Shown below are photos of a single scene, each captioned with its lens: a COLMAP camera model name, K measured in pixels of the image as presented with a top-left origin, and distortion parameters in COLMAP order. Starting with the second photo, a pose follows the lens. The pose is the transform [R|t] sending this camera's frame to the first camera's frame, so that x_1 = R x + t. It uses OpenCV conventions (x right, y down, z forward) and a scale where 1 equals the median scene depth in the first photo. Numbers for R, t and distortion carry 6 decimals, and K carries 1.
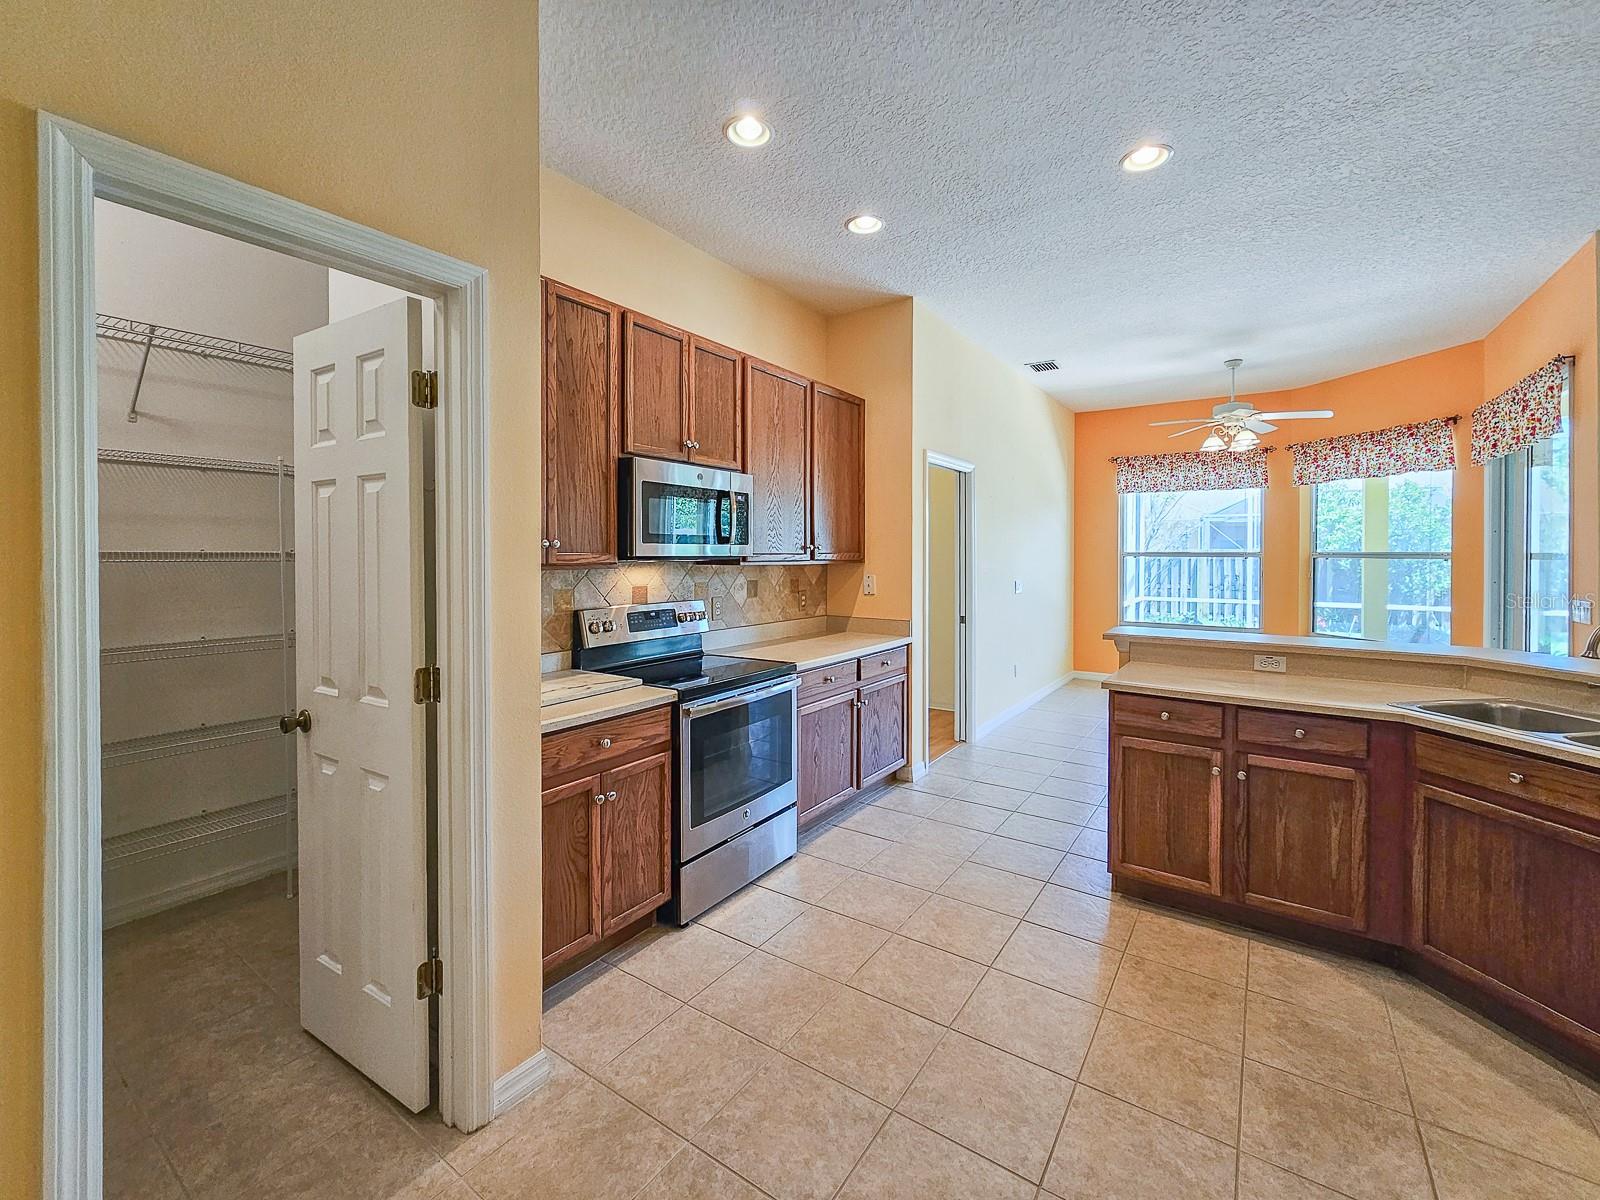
lens RADIAL K [[669.6, 0, 821.6], [0, 669.6, 563.4], [0, 0, 1]] dist [-0.004924, -0.000628]
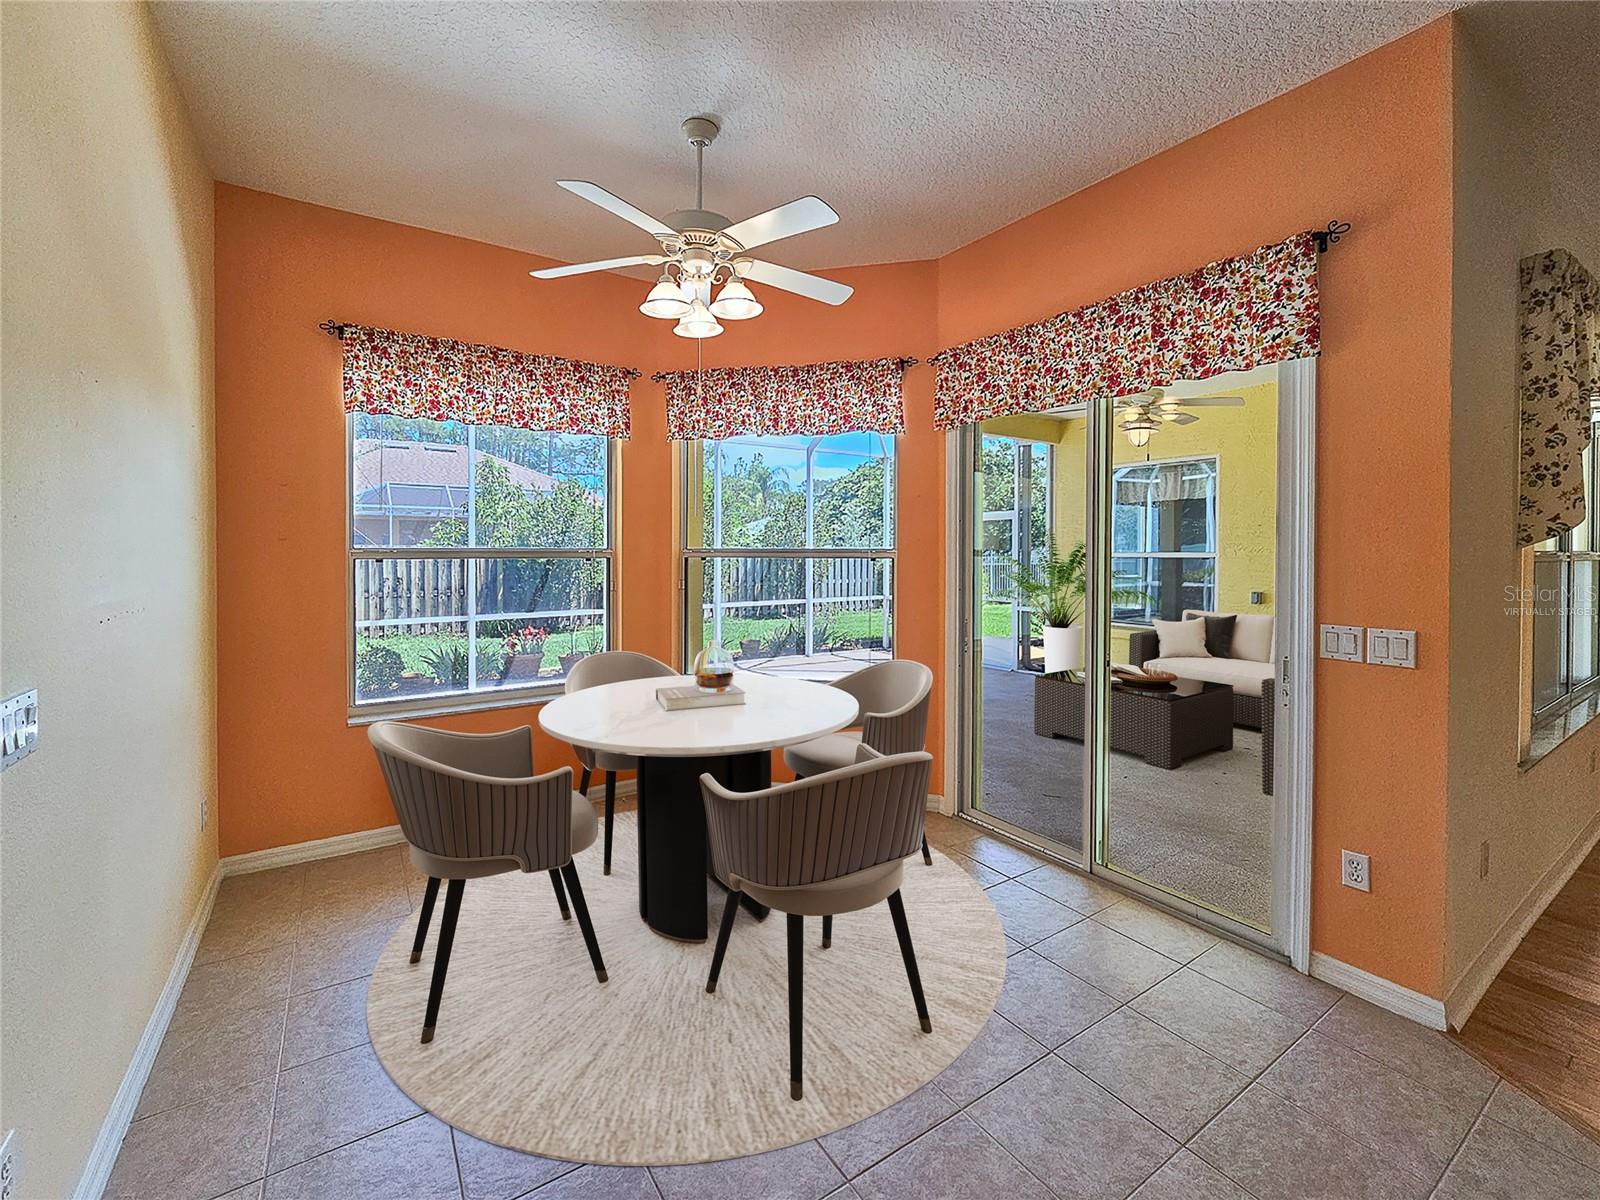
lens RADIAL K [[669.6, 0, 796.1], [0, 669.6, 560.1], [0, 0, 1]] dist [-0.004924, -0.000628]
pose [[0.391918, -0.014756, 0.919882, 0.331906], [0.014458, 0.999847, 0.009879, -0.022098], [-0.919887, 0.009427, 0.392071, 1.138733]]
